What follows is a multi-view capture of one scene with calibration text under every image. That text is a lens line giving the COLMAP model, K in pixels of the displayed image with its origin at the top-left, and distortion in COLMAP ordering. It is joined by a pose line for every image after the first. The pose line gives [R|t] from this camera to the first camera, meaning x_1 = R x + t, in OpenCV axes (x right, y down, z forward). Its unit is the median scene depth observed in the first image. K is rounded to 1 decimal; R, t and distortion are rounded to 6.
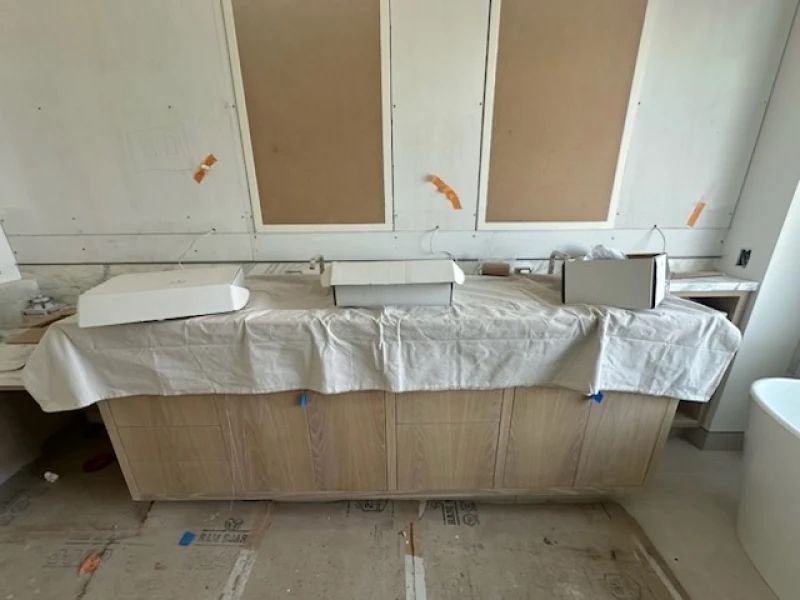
lens RADIAL K [[318.6, 0, 400.6], [0, 318.6, 298.9], [0, 0, 1]] dist [0.001396, -0.000382]
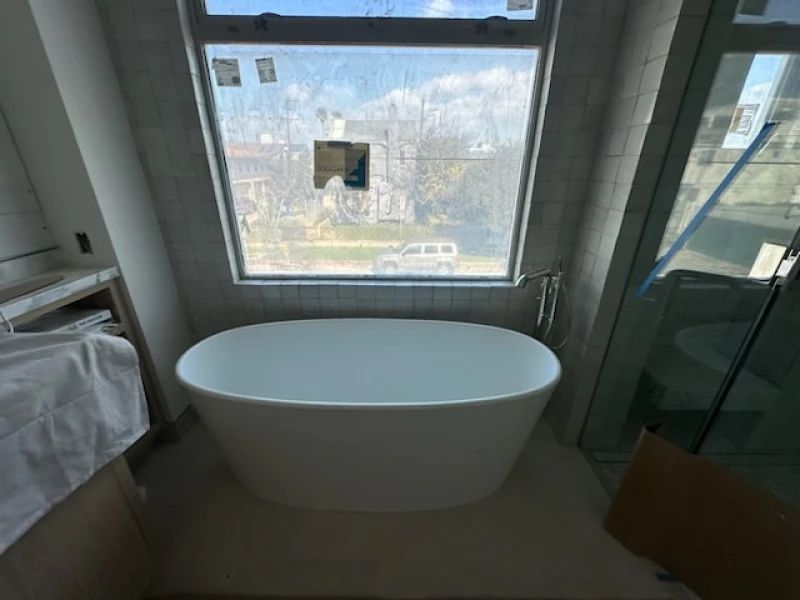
lens RADIAL K [[318.6, 0, 398.8], [0, 318.6, 297.8], [0, 0, 1]] dist [0.001396, -0.000382]
pose [[0.006816, -0.377547, 0.925965, 0.348220], [0.309784, 0.881230, 0.357027, -0.061825], [-0.950783, 0.284415, 0.122965, 0.211085]]
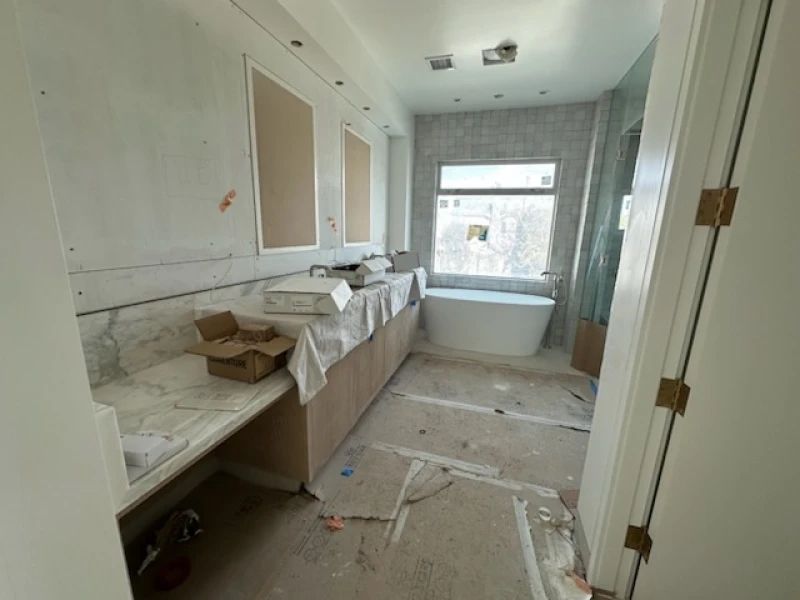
lens RADIAL K [[318.6, 0, 399.2], [0, 318.6, 301.0], [0, 0, 1]] dist [0.001396, -0.000382]
pose [[0.301743, -0.188485, 0.934572, -2.031859], [0.275312, 0.955728, 0.103862, -0.030149], [-0.912773, 0.225959, 0.340277, 0.199030]]
